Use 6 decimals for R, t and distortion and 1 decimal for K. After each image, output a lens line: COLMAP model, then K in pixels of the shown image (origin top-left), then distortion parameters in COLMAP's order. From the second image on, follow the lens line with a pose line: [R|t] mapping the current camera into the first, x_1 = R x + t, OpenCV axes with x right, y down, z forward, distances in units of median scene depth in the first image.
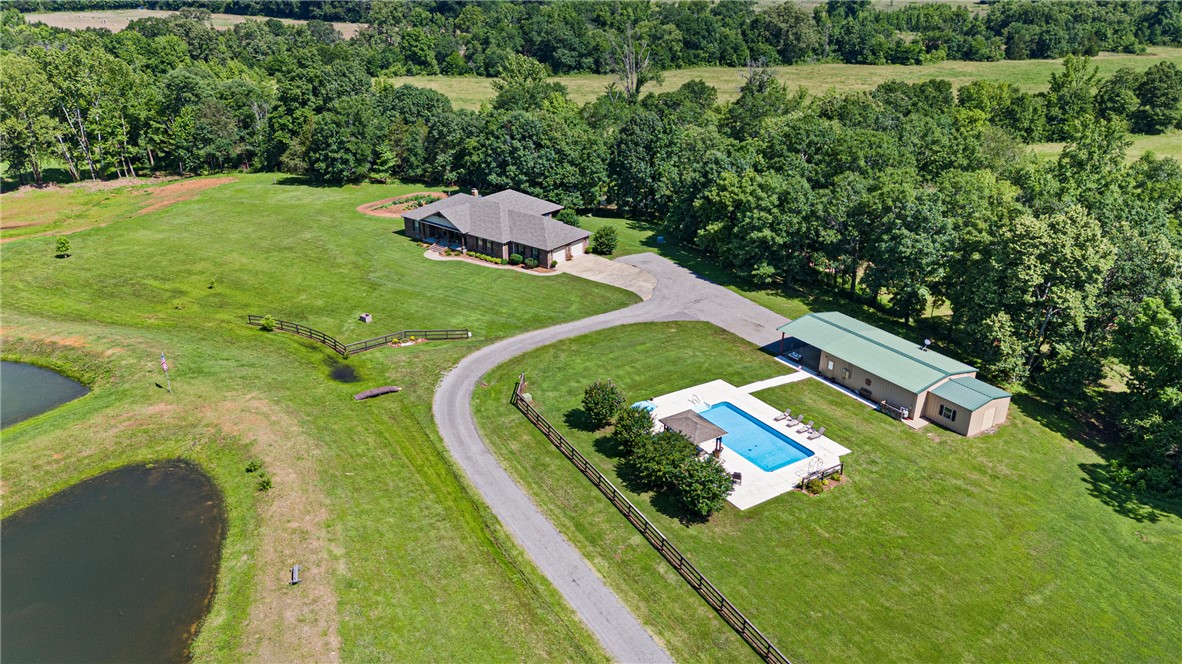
lens RADIAL K [[873.4, 0, 591.0], [0, 873.4, 332.0], [0, 0, 1]] dist [0.007610, -0.000065]
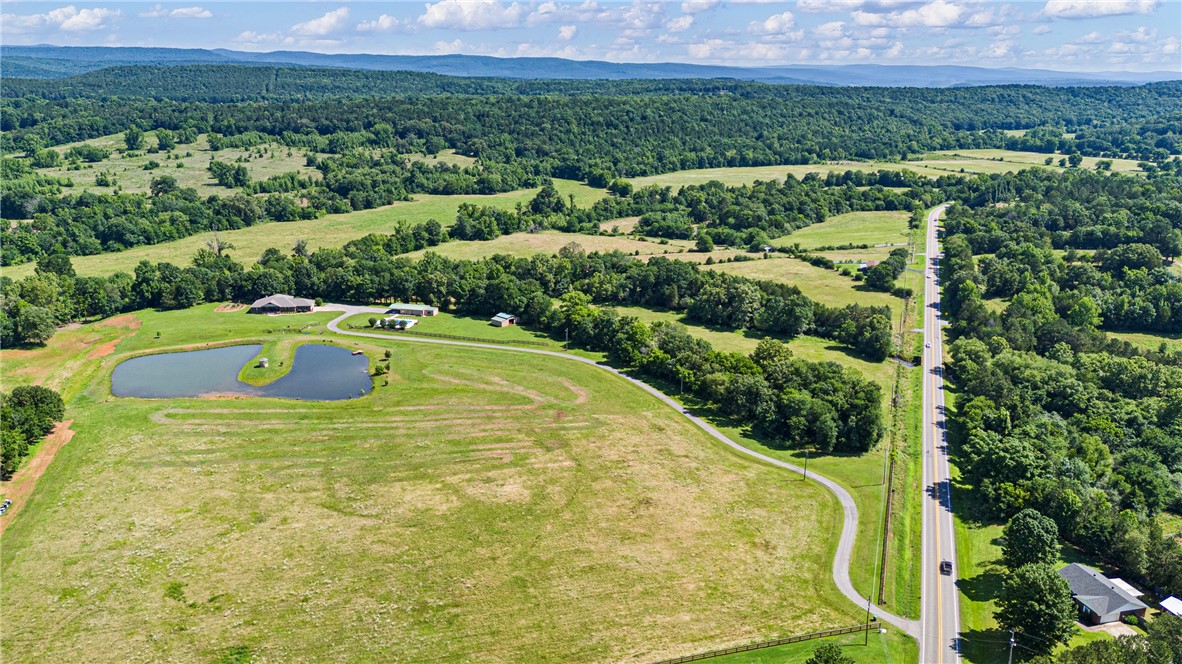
lens RADIAL K [[873.4, 0, 591.0], [0, 873.4, 332.0], [0, 0, 1]] dist [0.007610, -0.000065]
pose [[0.714381, -0.191376, 0.673078, -0.551948], [0.267741, 0.963436, -0.010238, 0.117113], [-0.646509, 0.187525, 0.739500, -0.785259]]
